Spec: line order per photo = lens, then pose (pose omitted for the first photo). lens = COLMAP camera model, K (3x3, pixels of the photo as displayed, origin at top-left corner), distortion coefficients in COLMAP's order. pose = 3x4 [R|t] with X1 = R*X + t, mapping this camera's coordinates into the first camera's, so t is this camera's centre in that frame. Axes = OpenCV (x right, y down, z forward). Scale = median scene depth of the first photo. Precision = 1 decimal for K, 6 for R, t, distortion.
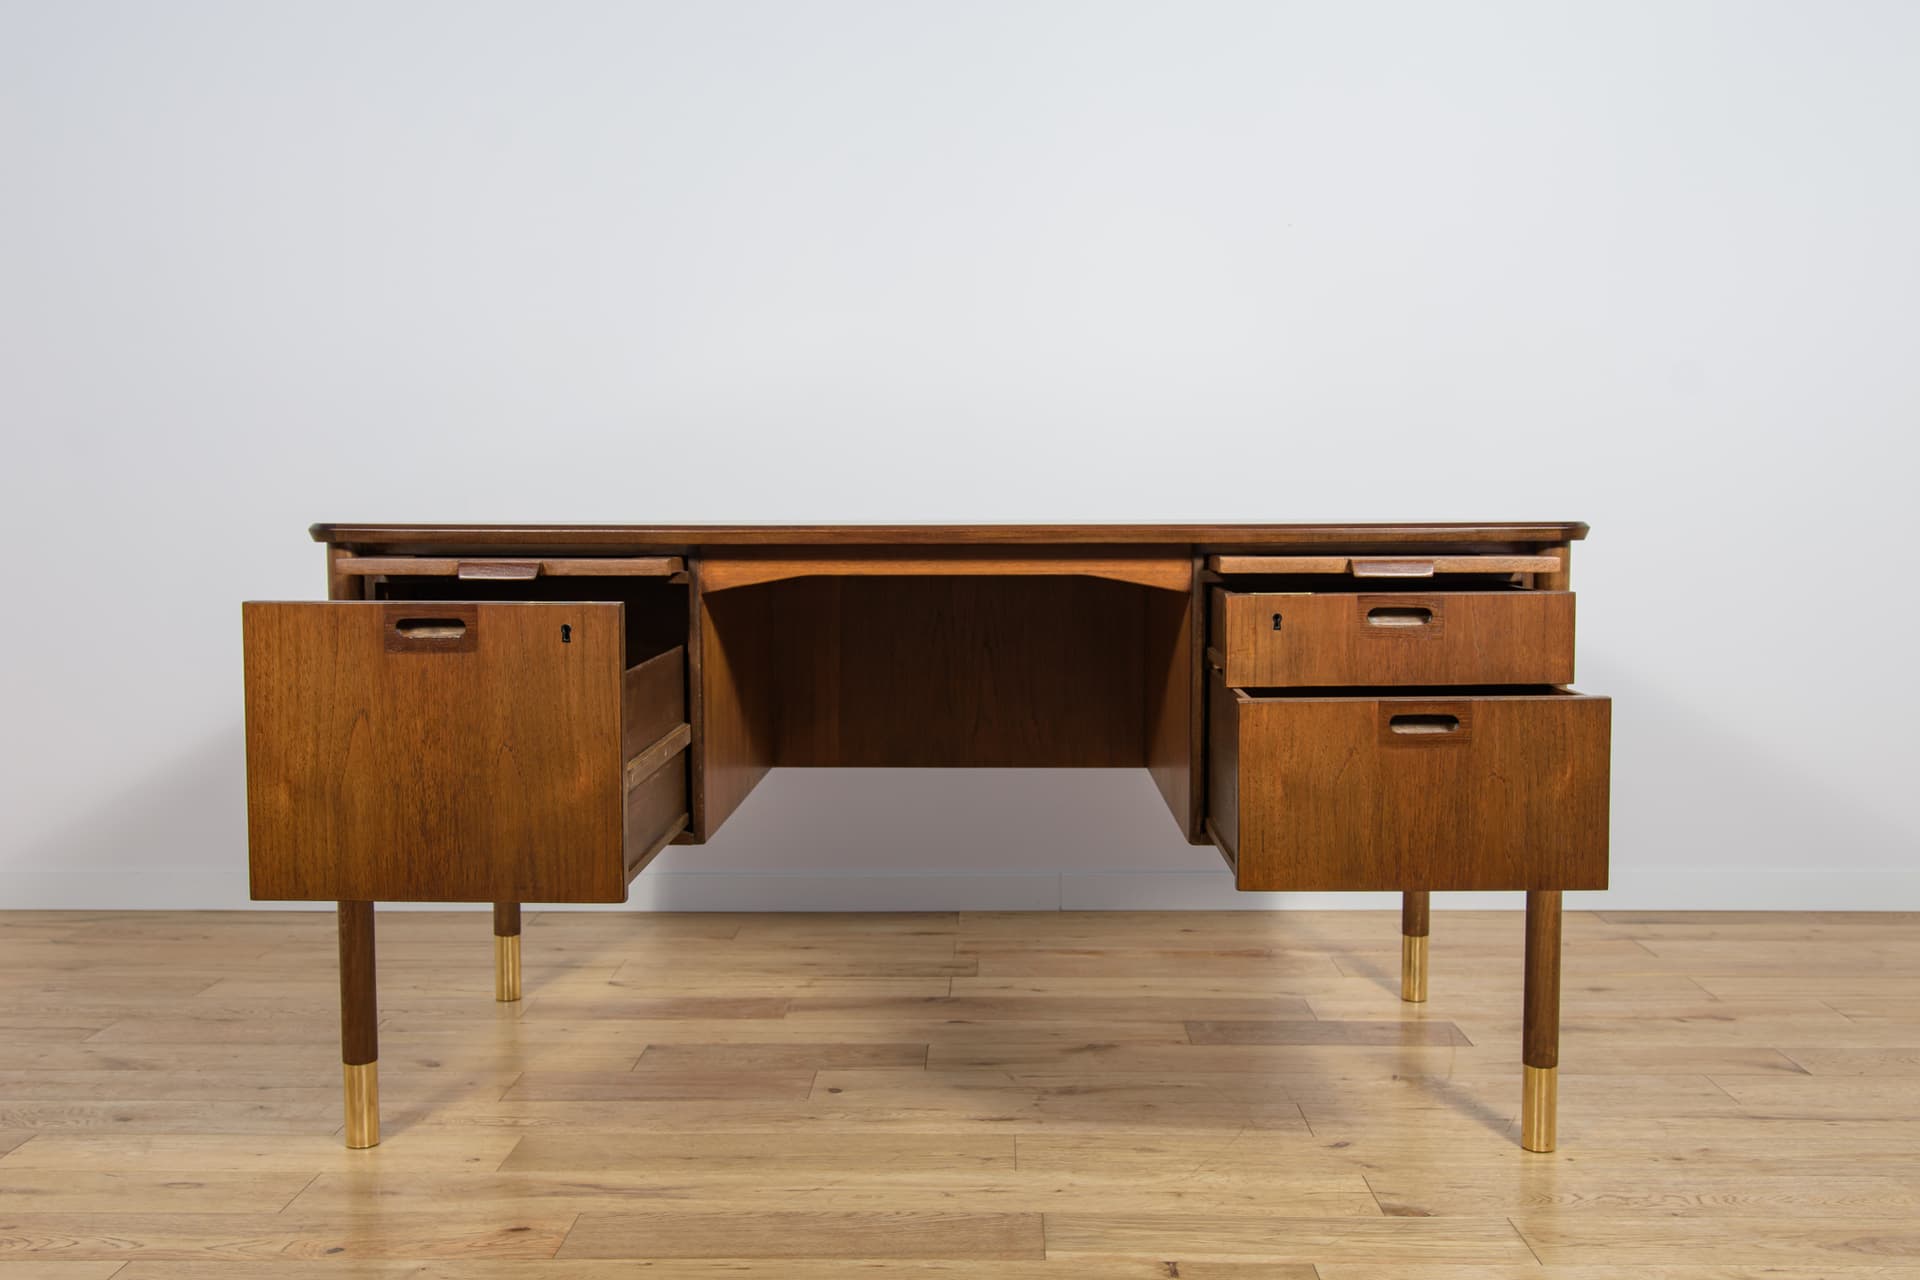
lens RADIAL K [[1881.0, 0, 965.0], [0, 1881.0, 637.2], [0, 0, 1]] dist [-0.032260, 0.074514]
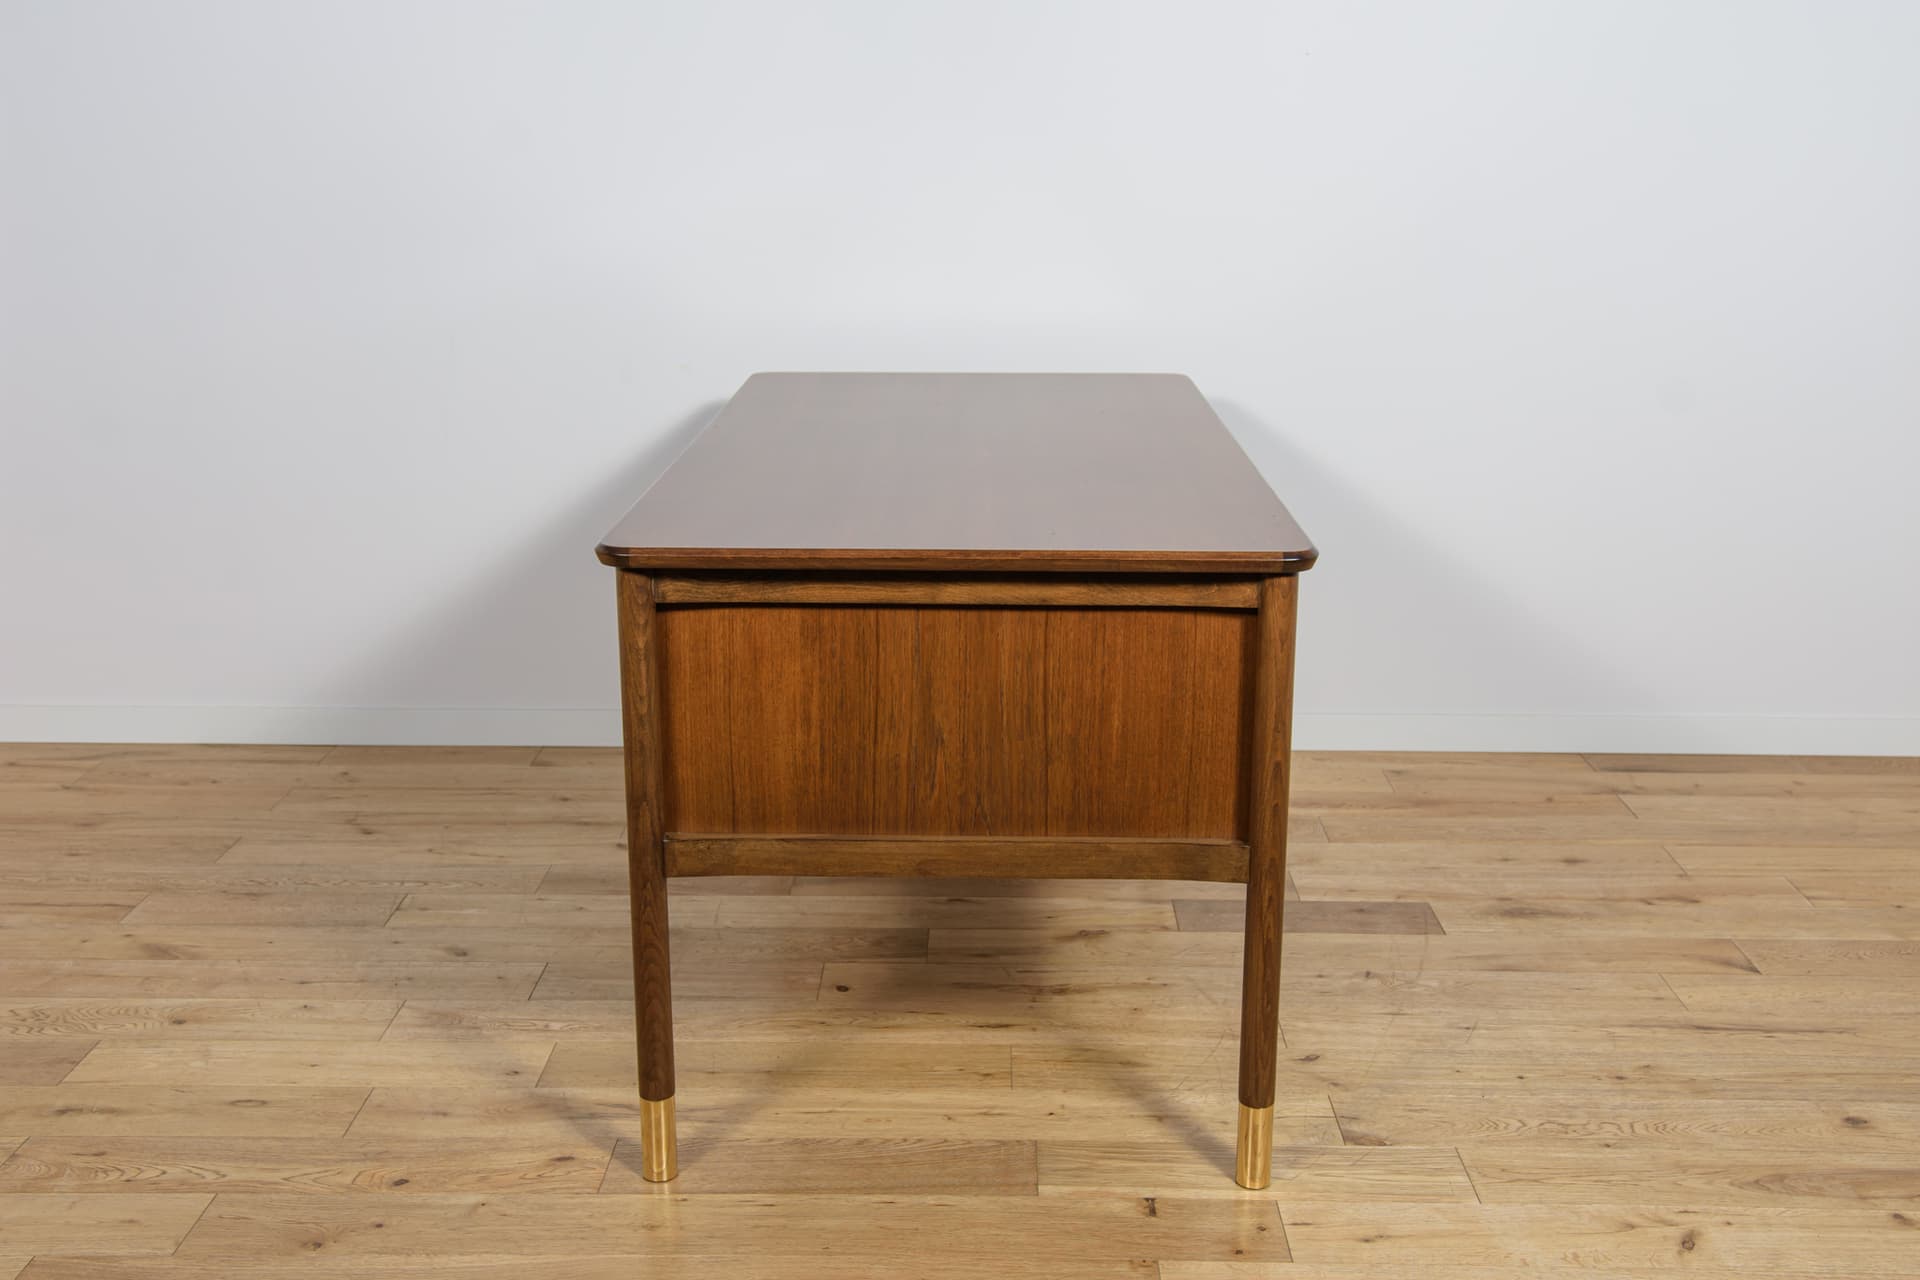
lens RADIAL K [[2042.6, 0, 963.7], [0, 2042.6, 677.4], [0, 0, 1]] dist [-0.007435, 0.115634]
pose [[0.999971, 0.005192, 0.005538, -0.008224], [-0.006218, 0.978665, 0.205366, -0.182154], [-0.004354, -0.205395, 0.978670, -0.107664]]
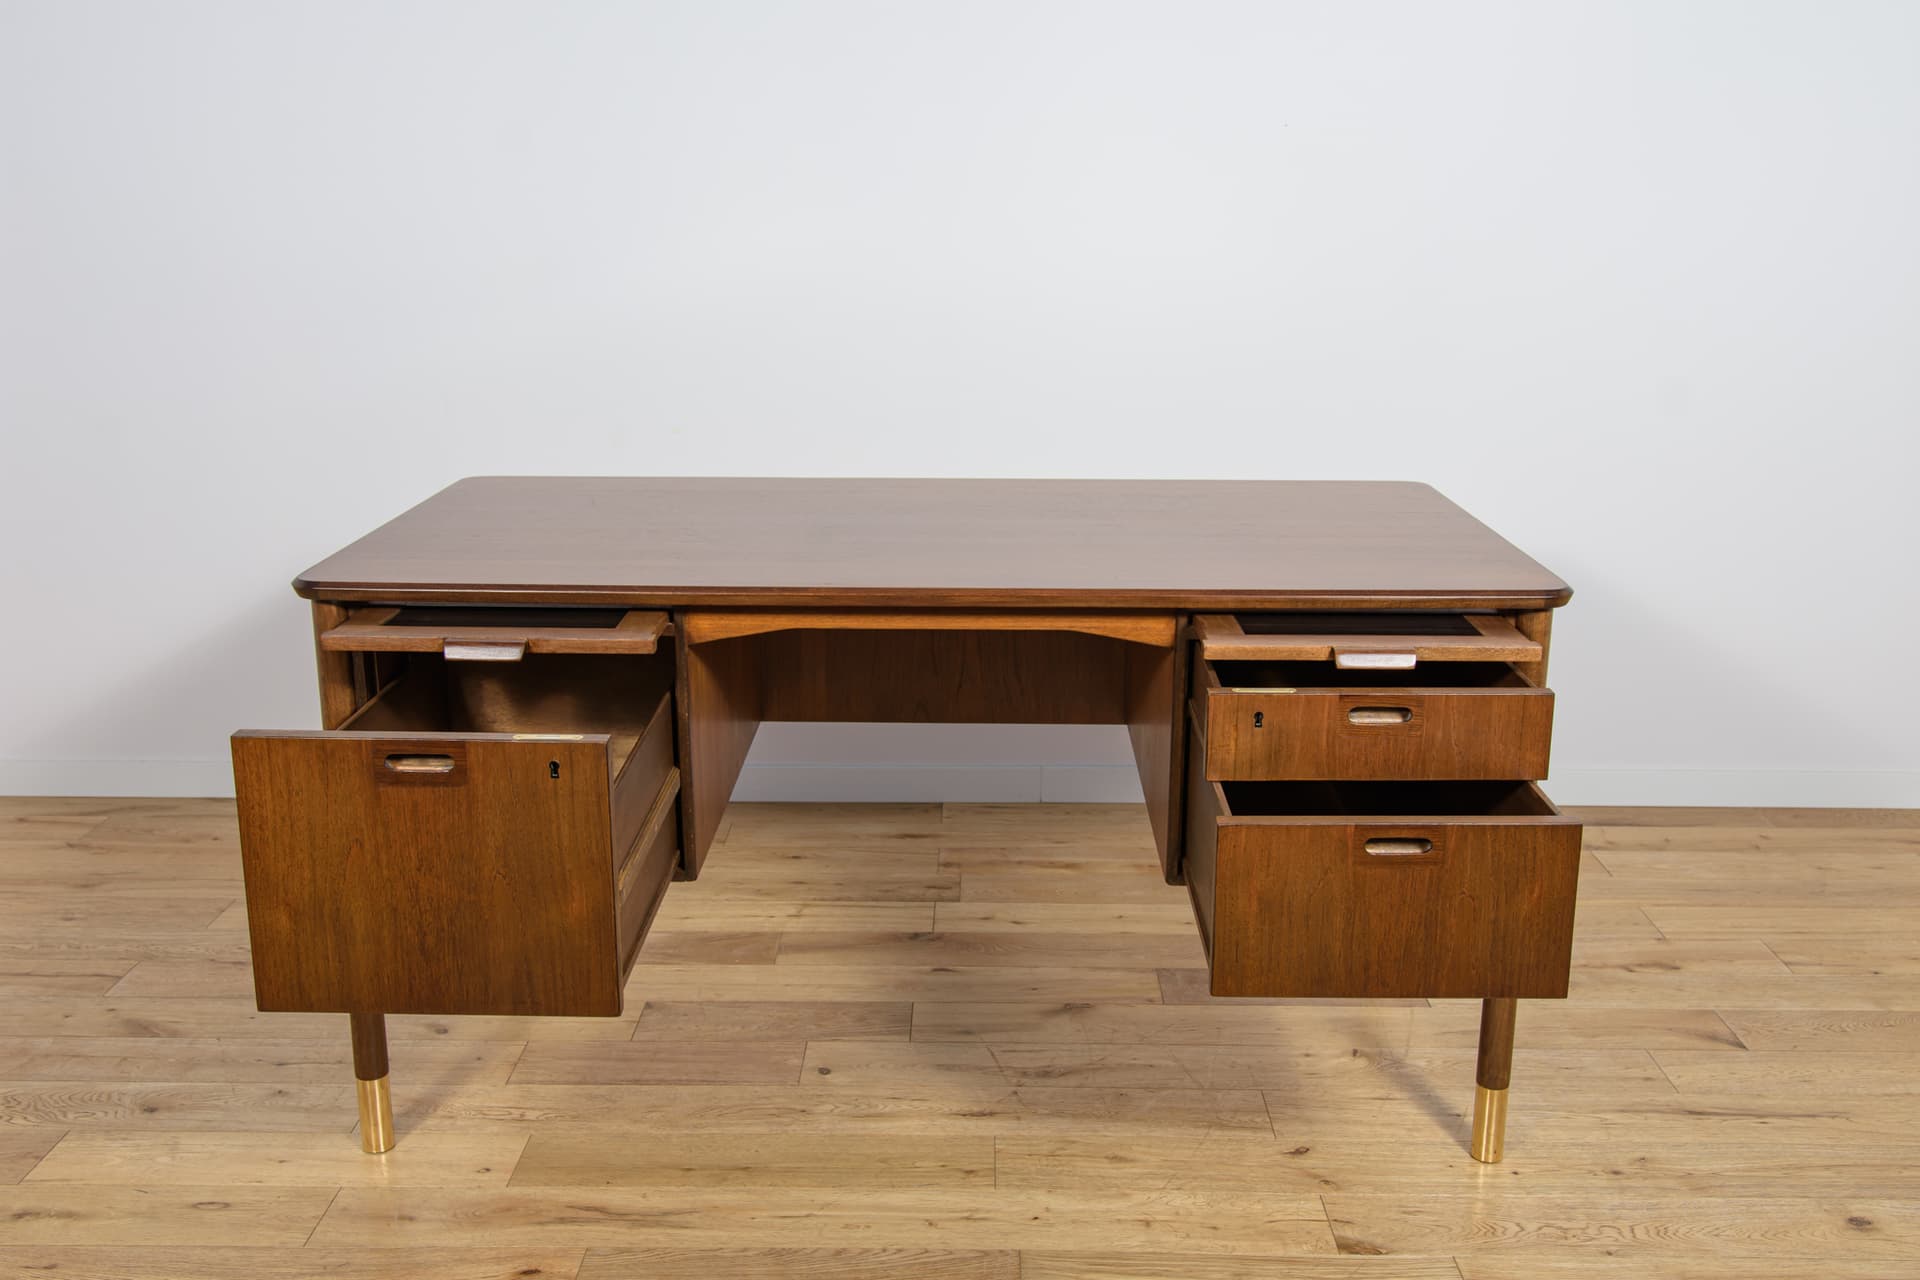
lens RADIAL K [[1836.6, 0, 963.8], [0, 1836.6, 637.7], [0, 0, 1]] dist [-0.031867, 0.074518]
pose [[0.999956, 0.004255, 0.008322, -0.000680], [-0.005716, 0.982865, 0.184237, -0.200649], [-0.007396, -0.184277, 0.982847, 0.033808]]
